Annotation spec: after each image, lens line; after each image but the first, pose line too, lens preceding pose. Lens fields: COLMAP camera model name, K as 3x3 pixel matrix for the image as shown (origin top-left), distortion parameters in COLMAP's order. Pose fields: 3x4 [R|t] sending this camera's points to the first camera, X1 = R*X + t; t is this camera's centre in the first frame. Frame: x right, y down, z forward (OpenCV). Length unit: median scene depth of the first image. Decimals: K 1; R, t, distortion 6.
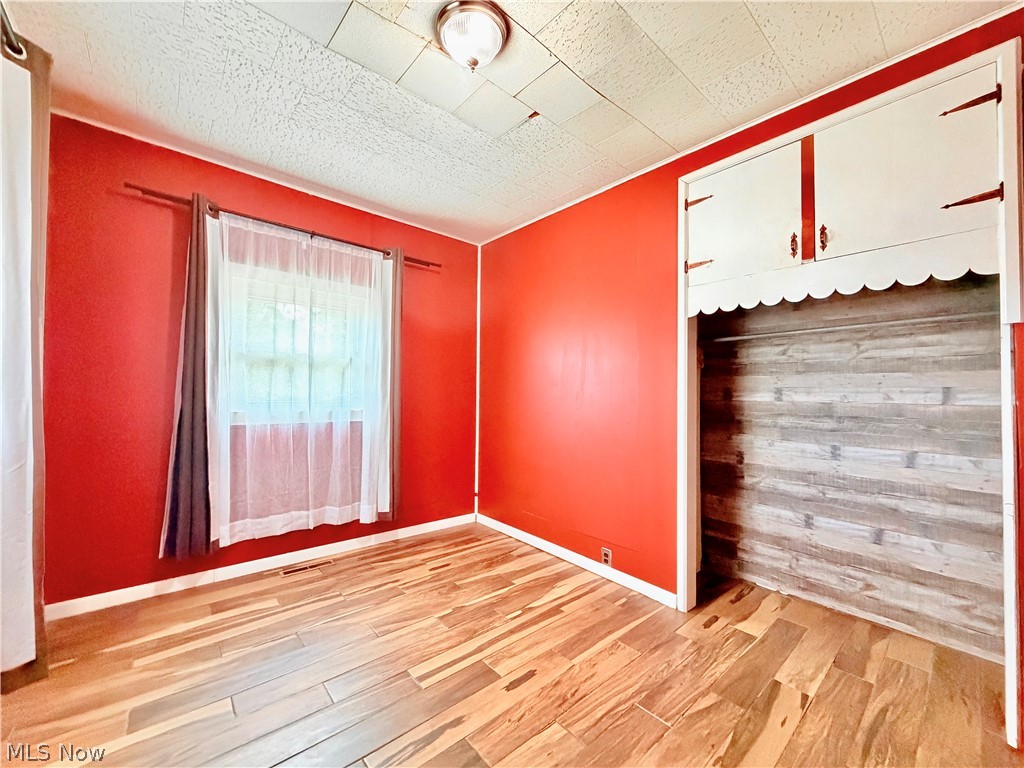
lens RADIAL K [[408.3, 0, 511.3], [0, 408.3, 384.1], [0, 0, 1]] dist [0.000257, 0.000093]
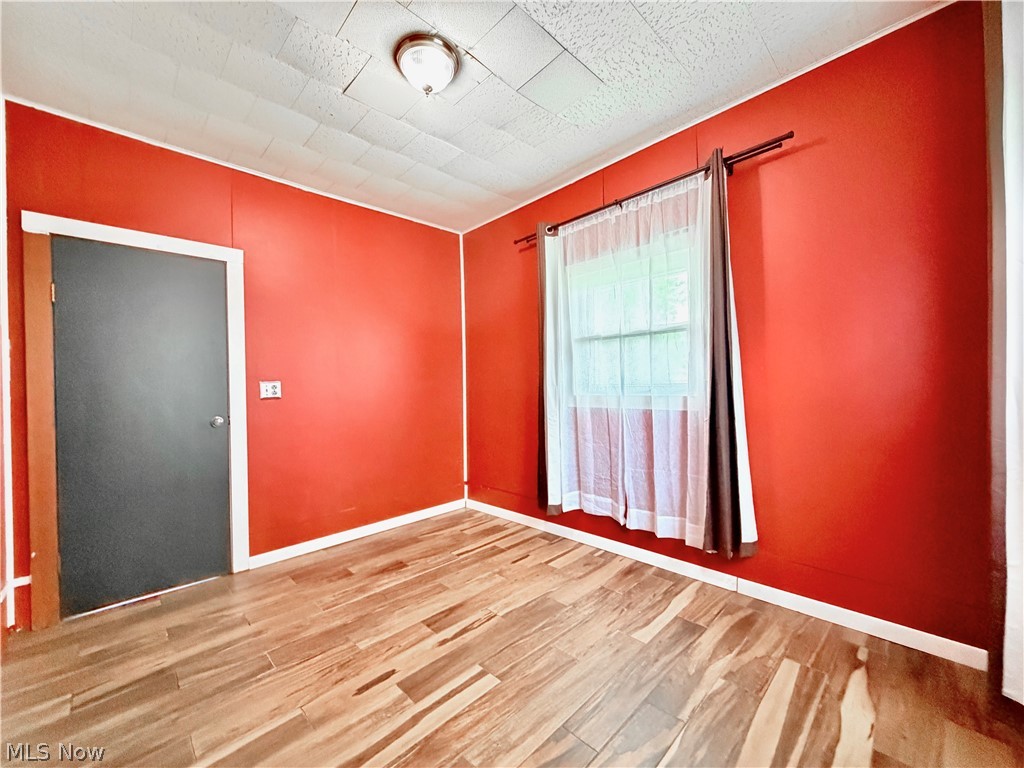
lens RADIAL K [[408.3, 0, 511.3], [0, 408.3, 384.1], [0, 0, 1]] dist [0.000257, 0.000093]
pose [[-0.998062, 0.005959, -0.061947, -0.214144], [0.008005, 0.999429, -0.032839, 0.071486], [0.061715, -0.033271, -0.997539, 1.826609]]
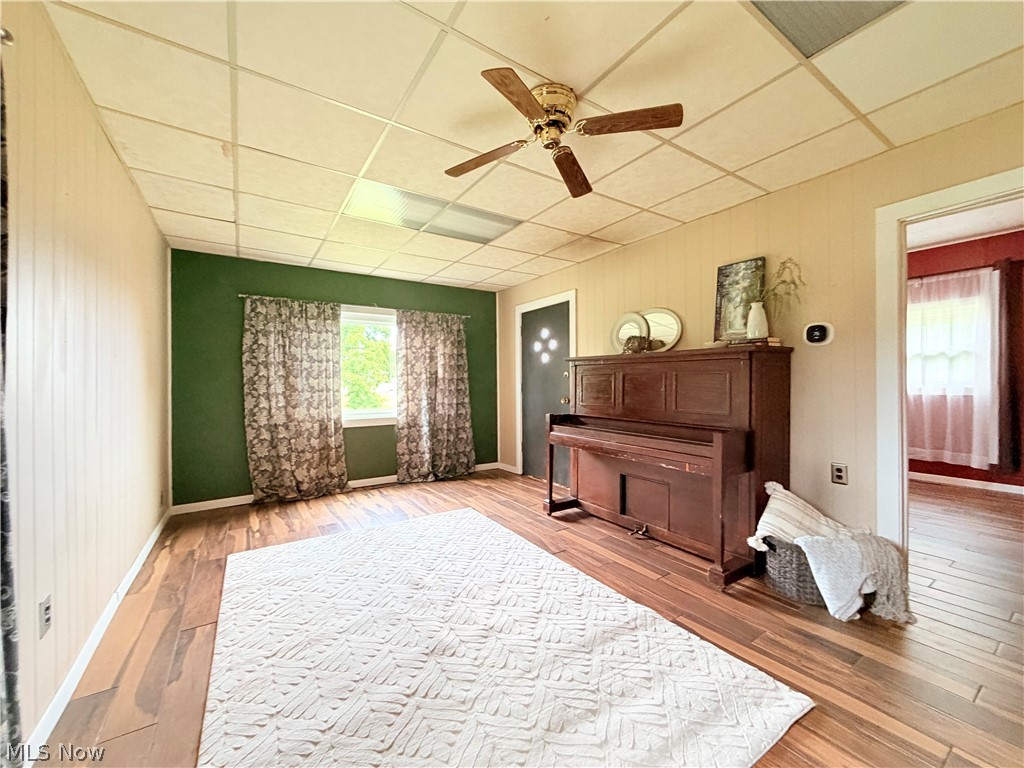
lens RADIAL K [[404.1, 0, 510.0], [0, 404.1, 382.9], [0, 0, 1]] dist [-0.001154, 0.000076]
pose [[-0.130230, -0.012306, -0.991407, 1.996099], [0.032619, 0.999329, -0.016689, 0.034884], [0.990947, -0.034513, -0.129742, -0.630763]]
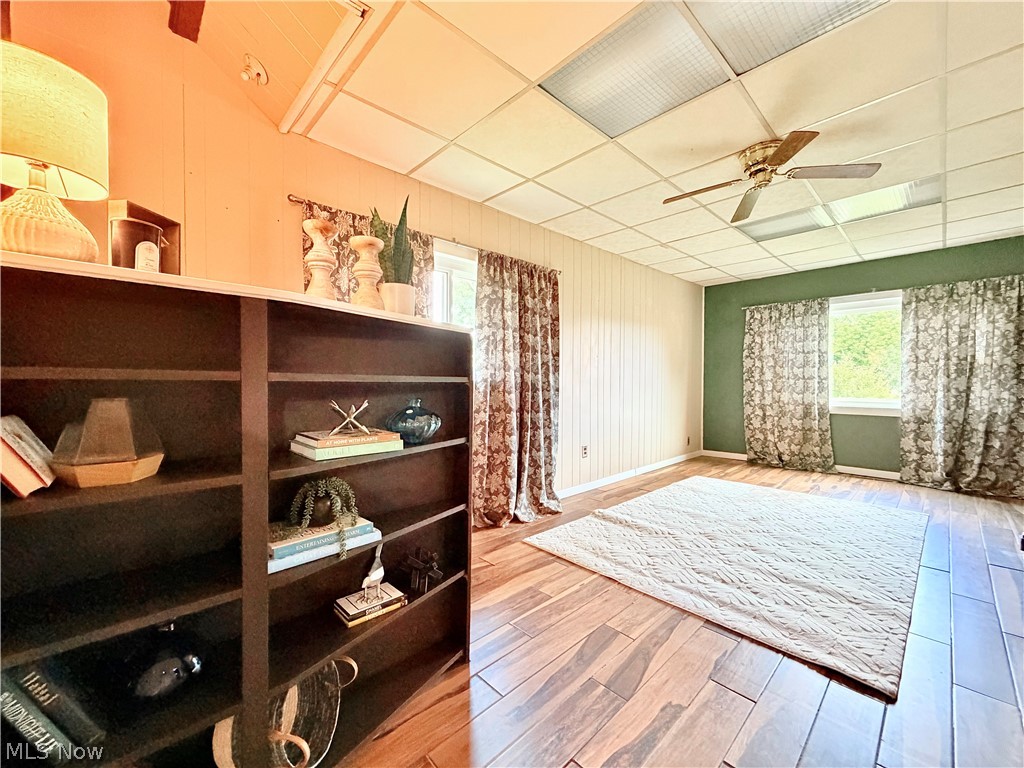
lens RADIAL K [[408.3, 0, 511.3], [0, 408.3, 384.1], [0, 0, 1]] dist [0.000257, 0.000093]
pose [[-0.998936, -0.013029, -0.044248, 1.879221], [-0.012331, 0.999796, -0.016020, 0.108875], [0.044448, -0.015457, -0.998892, 0.568890]]
